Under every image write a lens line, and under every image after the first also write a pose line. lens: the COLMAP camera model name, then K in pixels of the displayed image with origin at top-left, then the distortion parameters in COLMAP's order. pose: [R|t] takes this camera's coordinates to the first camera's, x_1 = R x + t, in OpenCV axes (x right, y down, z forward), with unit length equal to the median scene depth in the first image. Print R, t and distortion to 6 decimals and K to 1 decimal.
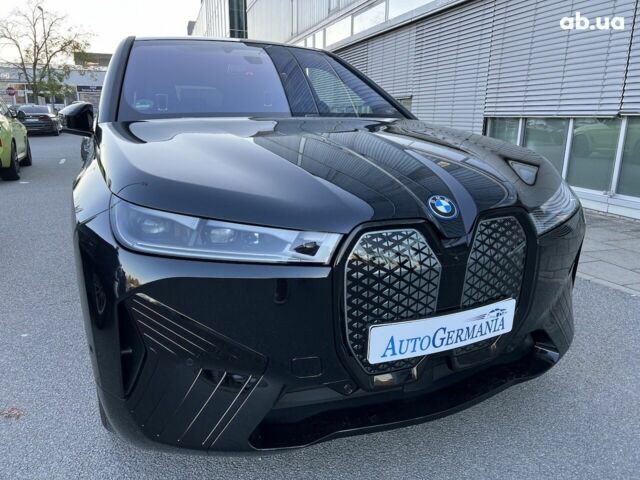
lens RADIAL K [[485.7, 0, 321.7], [0, 485.7, 235.9], [0, 0, 1]] dist [0.049054, -0.056729]
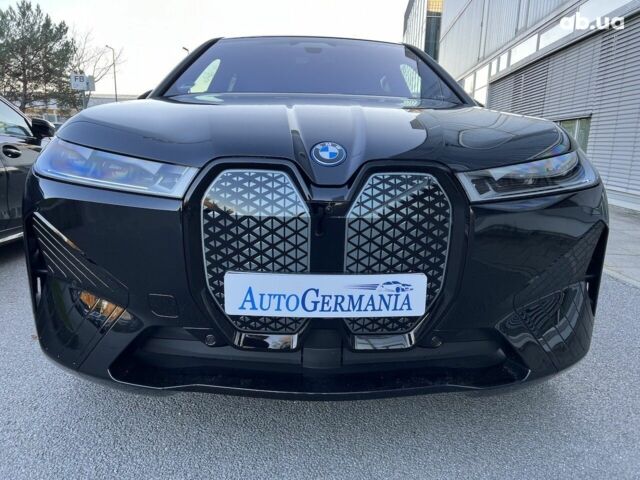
lens RADIAL K [[485.7, 0, 321.7], [0, 485.7, 235.9], [0, 0, 1]] dist [0.049054, -0.056729]
pose [[0.923592, 0.090388, -0.372568, 0.577585], [-0.113454, 0.992721, -0.040409, 0.126550], [0.366204, 0.079591, 0.927125, 0.182632]]
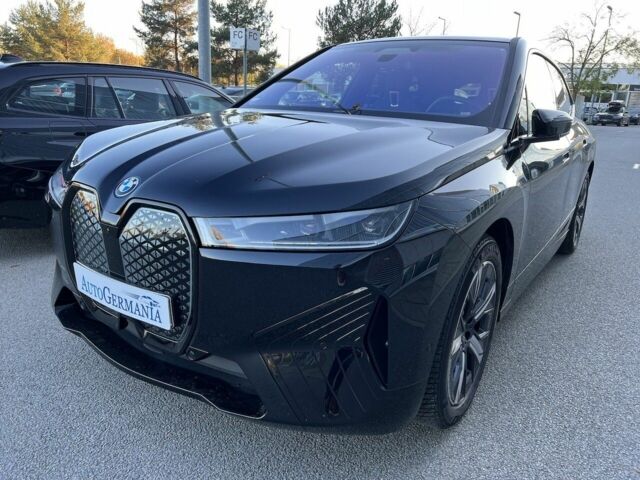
lens RADIAL K [[485.7, 0, 329.0], [0, 485.7, 231.7], [0, 0, 1]] dist [0.046259, -0.053743]
pose [[0.522859, 0.246190, -0.816094, 1.445312], [-0.251213, 0.959369, 0.128463, -0.223583], [0.814561, 0.137845, 0.563461, 0.750918]]
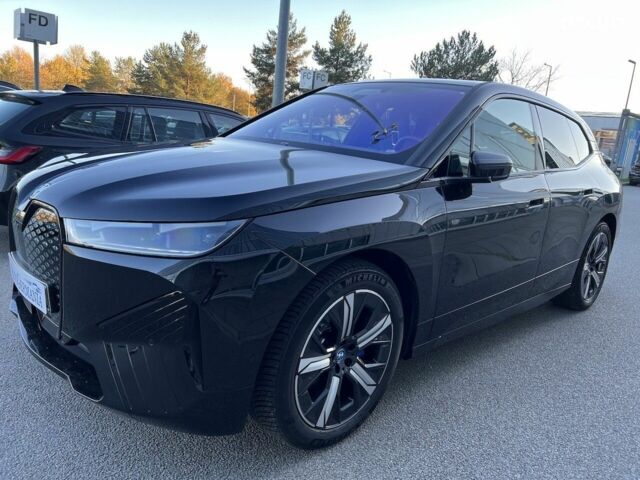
lens RADIAL K [[485.7, 0, 329.0], [0, 485.7, 231.7], [0, 0, 1]] dist [0.046259, -0.053743]
pose [[0.338452, 0.218749, -0.915204, 1.785538], [-0.316955, 0.942271, 0.108005, -0.353687], [0.885997, 0.253524, 0.388247, 1.205852]]
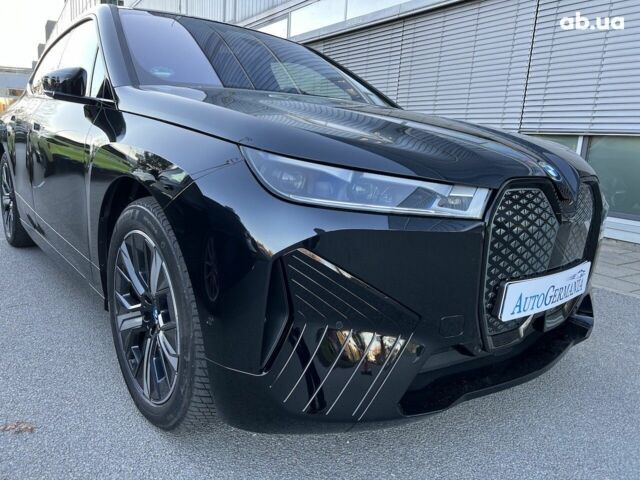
lens RADIAL K [[500.1, 0, 304.9], [0, 500.1, 246.4], [0, 0, 1]] dist [0.030841, 0.000235]
pose [[0.967308, -0.009796, 0.253416, -0.537333], [0.013999, 0.999793, -0.014786, 0.111752], [-0.253219, 0.017851, 0.967244, 0.088375]]
